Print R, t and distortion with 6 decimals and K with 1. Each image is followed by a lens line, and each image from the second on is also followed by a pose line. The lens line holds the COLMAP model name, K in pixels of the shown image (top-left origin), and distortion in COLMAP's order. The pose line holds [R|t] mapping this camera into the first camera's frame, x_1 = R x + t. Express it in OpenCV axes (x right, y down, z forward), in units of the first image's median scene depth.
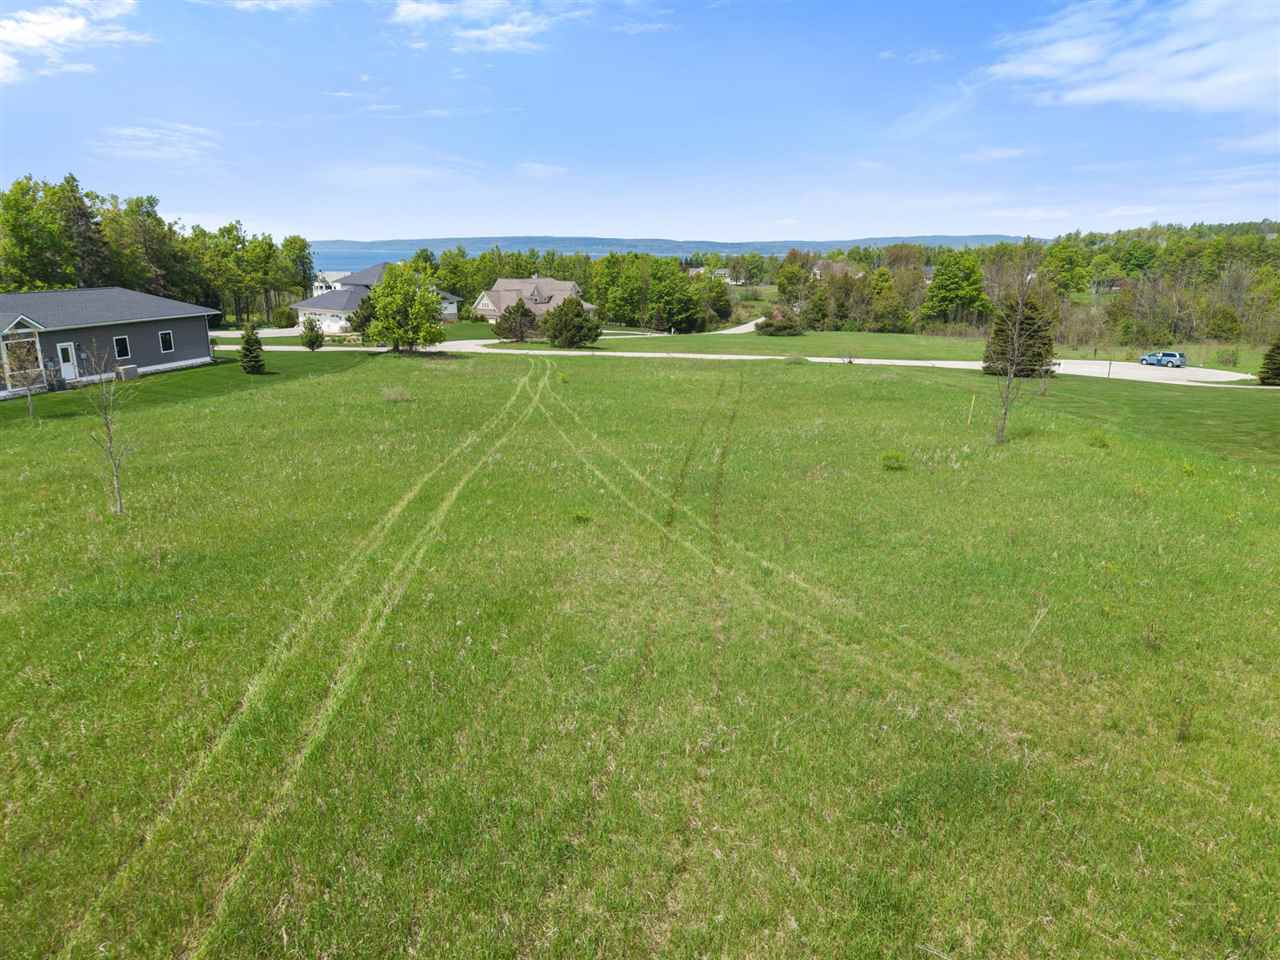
lens RADIAL K [[857.1, 0, 639.1], [0, 857.1, 511.2], [0, 0, 1]] dist [0.027037, -0.028167]
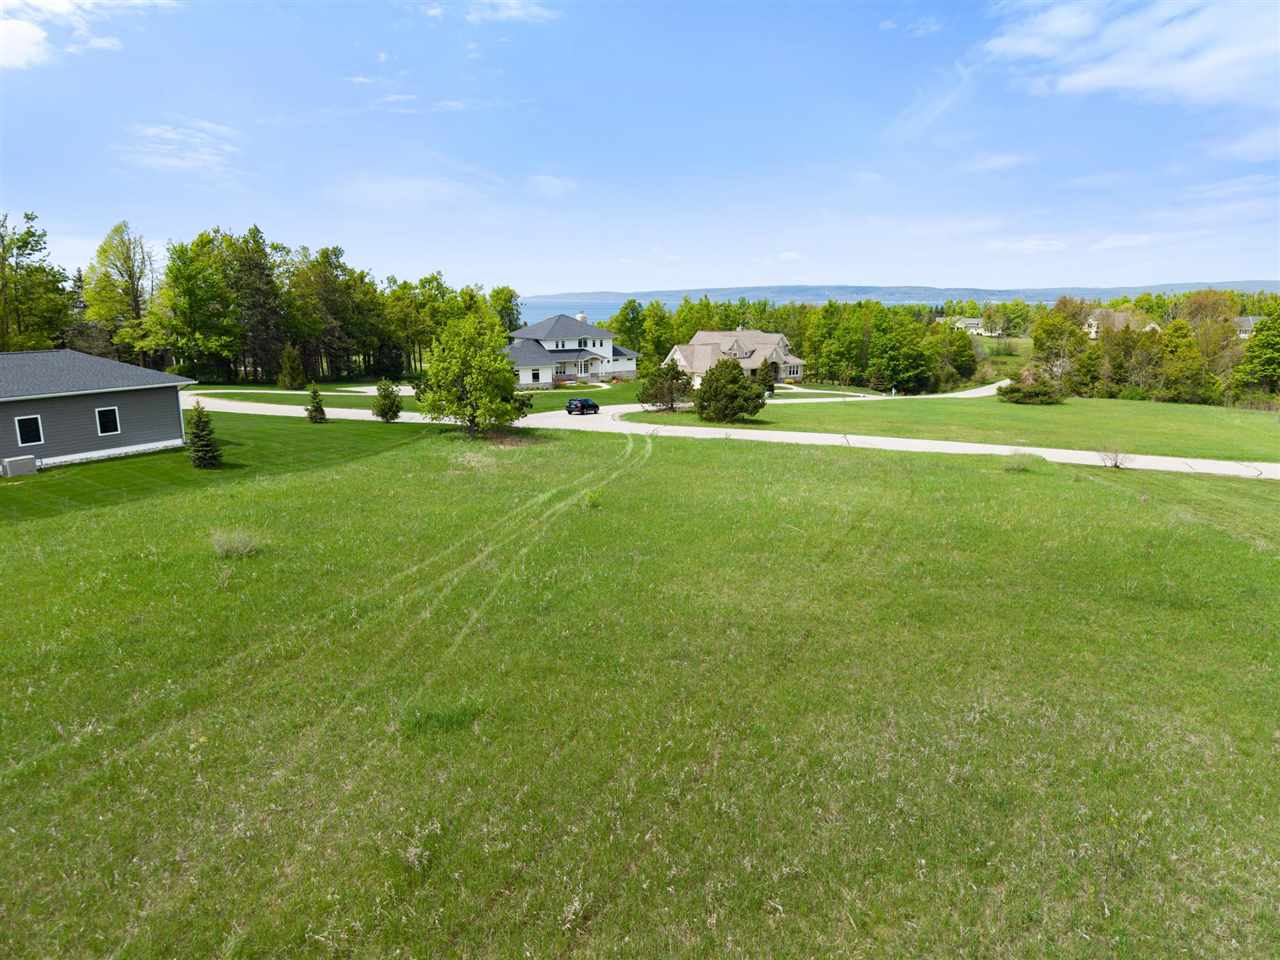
lens RADIAL K [[857.1, 0, 641.6], [0, 857.1, 500.5], [0, 0, 1]] dist [0.027037, -0.028167]
pose [[0.960246, 0.060653, -0.272486, 0.038420], [-0.077999, 0.995529, -0.053272, -0.040935], [0.268037, 0.072408, 0.960684, 0.133136]]
